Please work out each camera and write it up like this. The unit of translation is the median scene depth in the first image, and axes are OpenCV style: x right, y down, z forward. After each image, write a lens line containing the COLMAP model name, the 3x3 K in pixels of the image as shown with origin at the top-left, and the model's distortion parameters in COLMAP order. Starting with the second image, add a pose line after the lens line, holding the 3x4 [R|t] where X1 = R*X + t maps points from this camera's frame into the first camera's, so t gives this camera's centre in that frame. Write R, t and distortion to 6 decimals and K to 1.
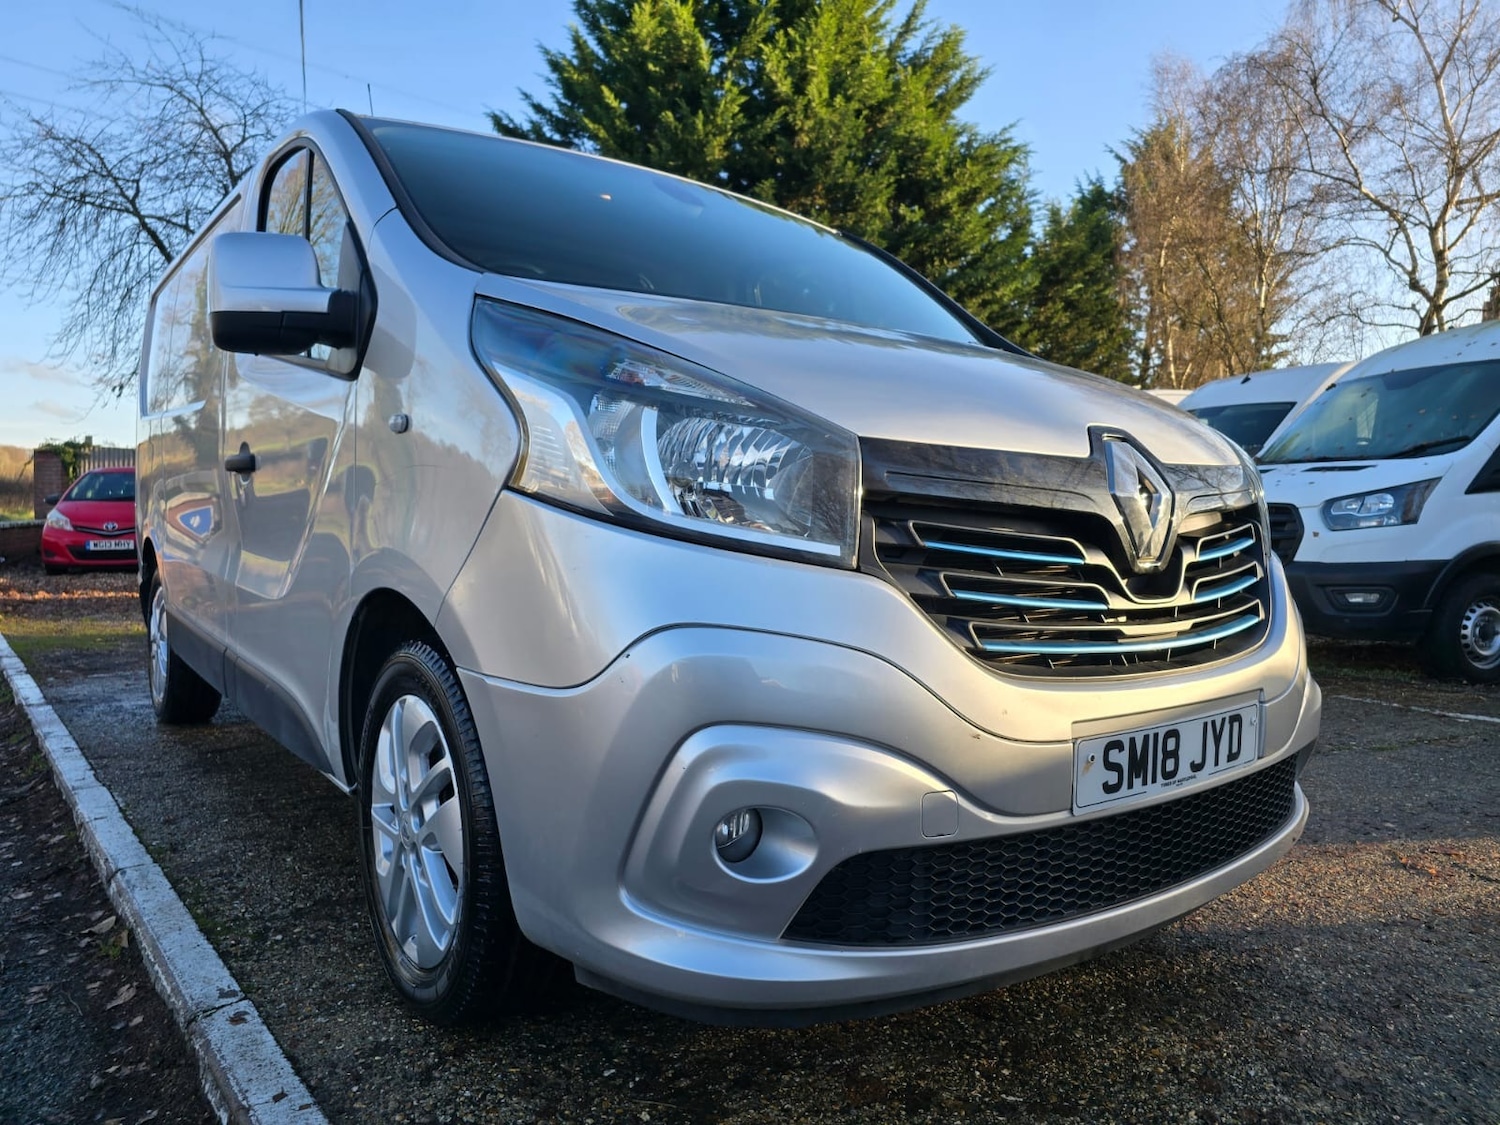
lens RADIAL K [[1011.7, 0, 747.4], [0, 1011.7, 563.5], [0, 0, 1]] dist [-0.006267, -0.005103]
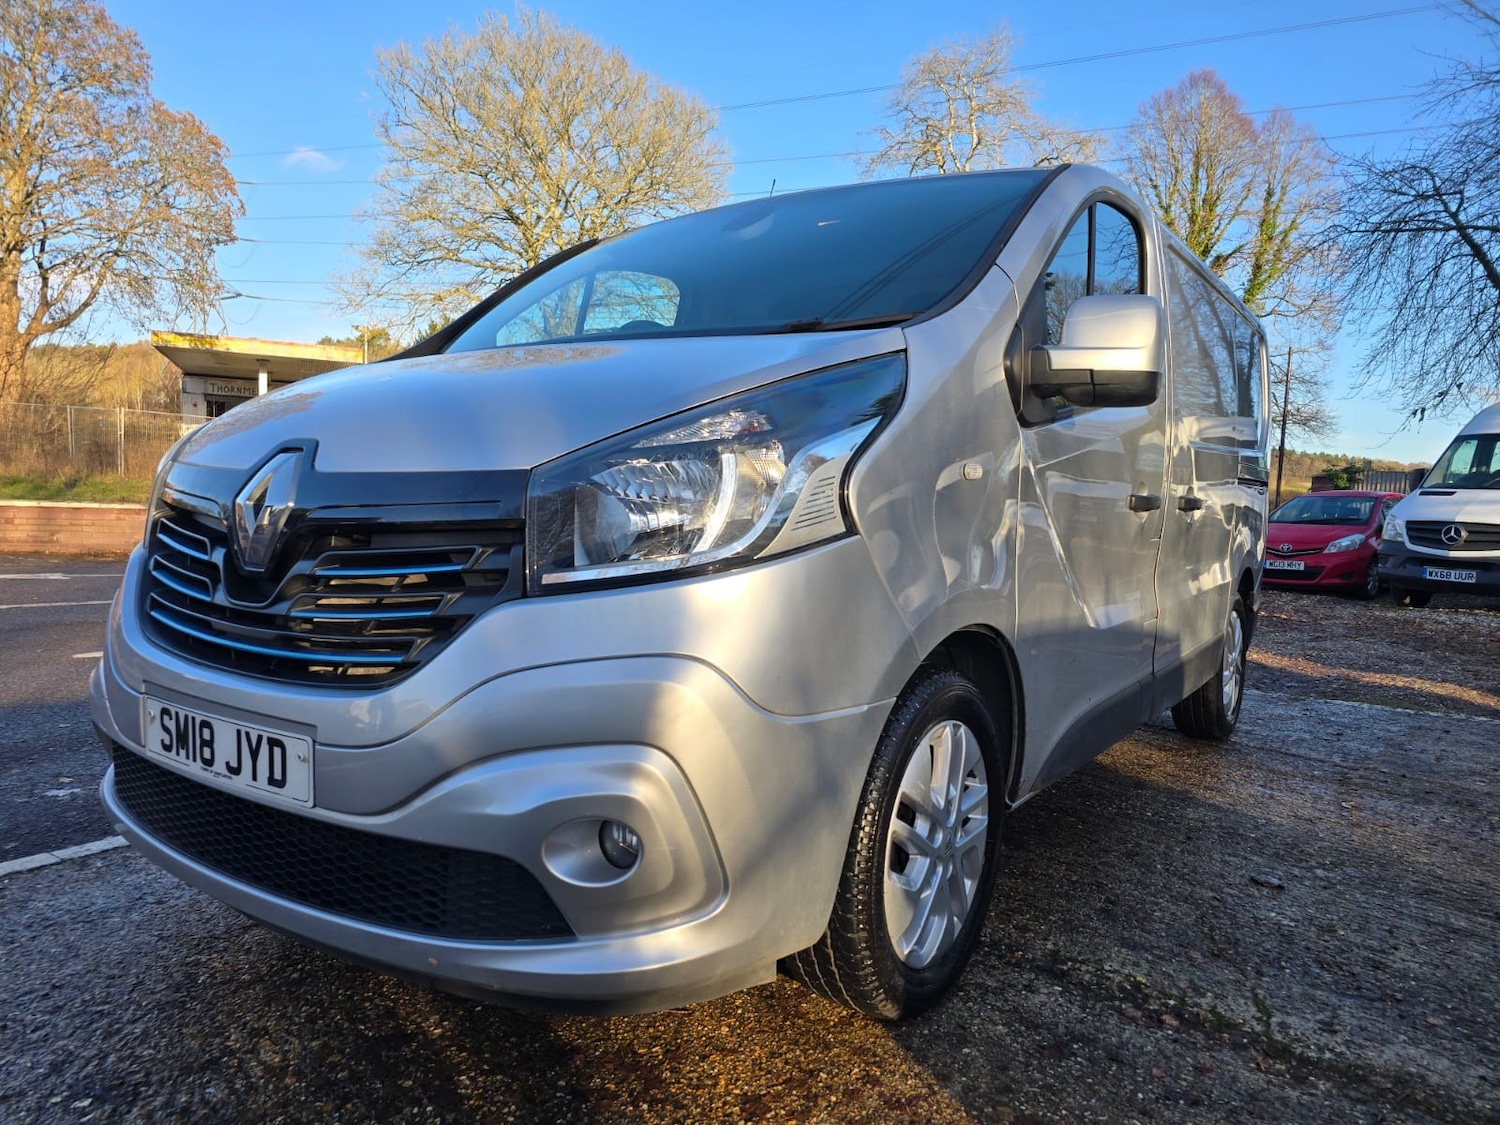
lens RADIAL K [[1021.3, 0, 748.5], [0, 1021.3, 553.2], [0, 0, 1]] dist [0.039750, -0.030440]
pose [[0.296166, 0.036703, -0.954431, 0.374515], [-0.074010, 0.997139, 0.015380, -0.016863], [0.952265, 0.066082, 0.298035, 0.277343]]
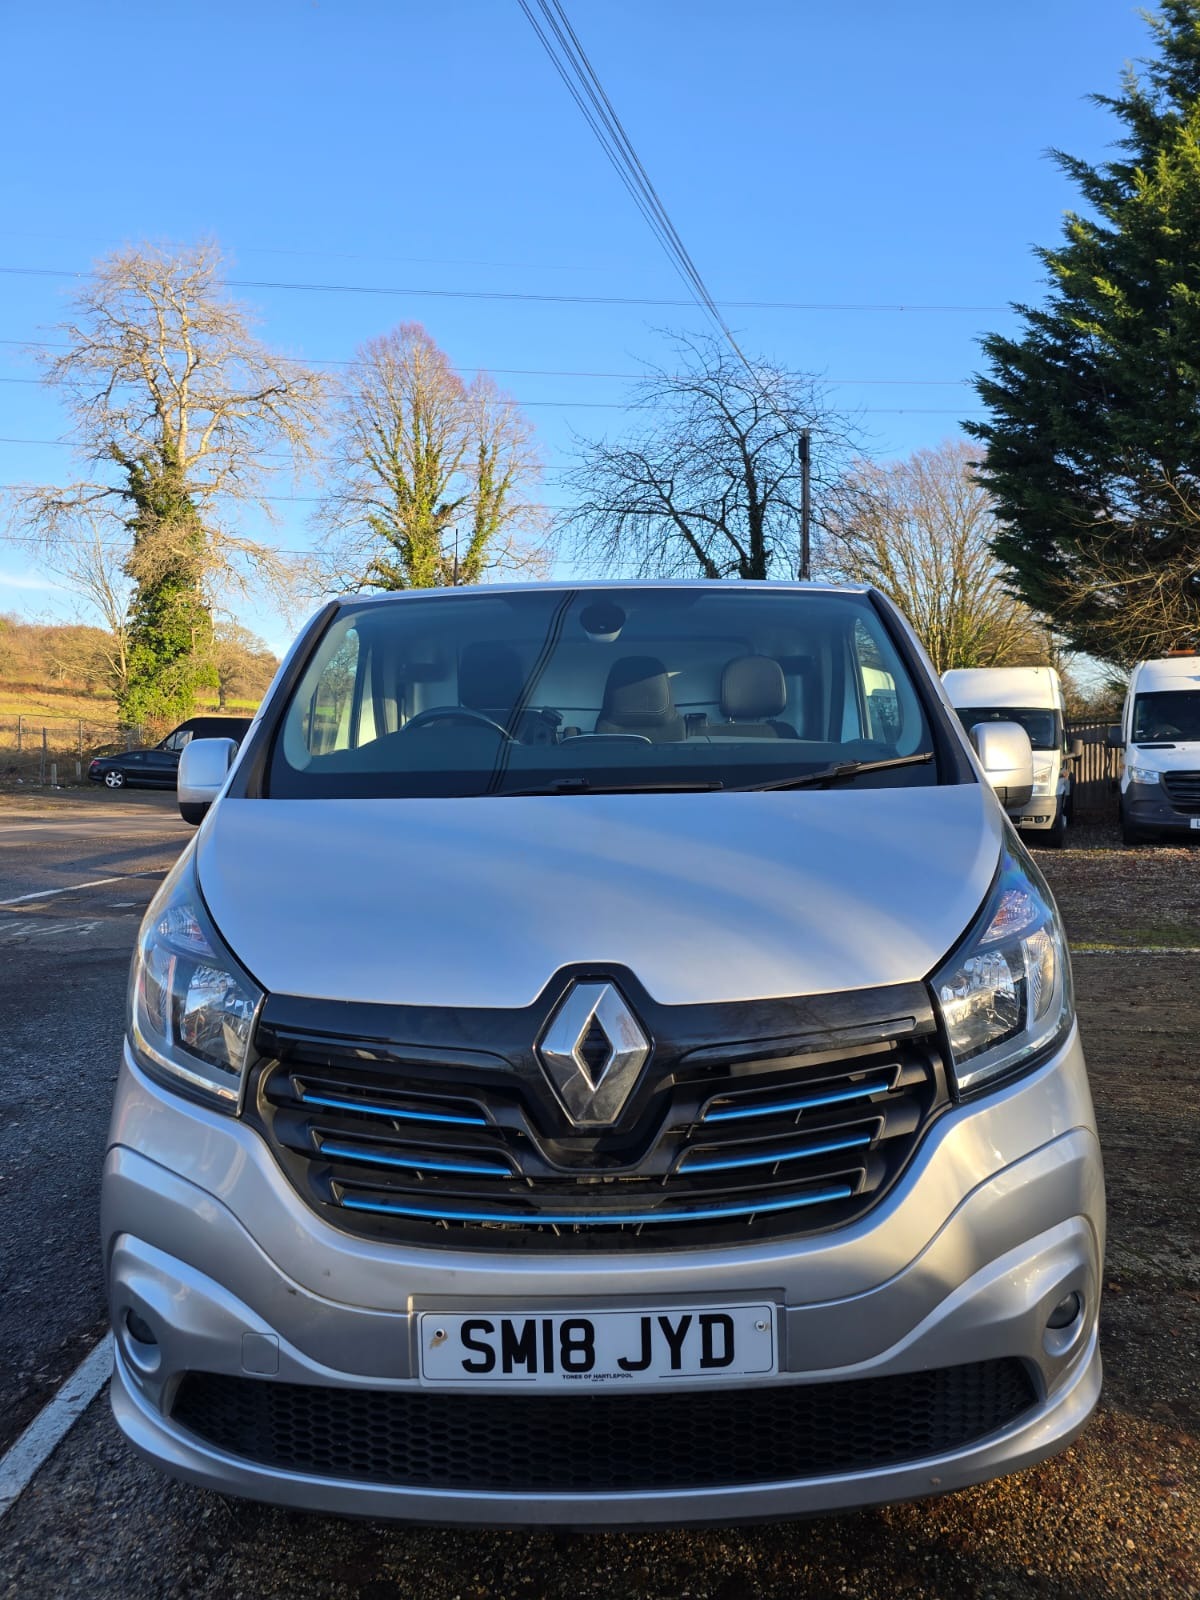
lens RADIAL K [[1077.5, 0, 626.7], [0, 1077.5, 796.0], [0, 0, 1]] dist [-0.003807, -0.006100]
pose [[0.789135, -0.008766, -0.614157, 0.243479], [0.008727, 0.999957, -0.003059, -0.070332], [0.614158, -0.002946, 0.789178, 0.059946]]
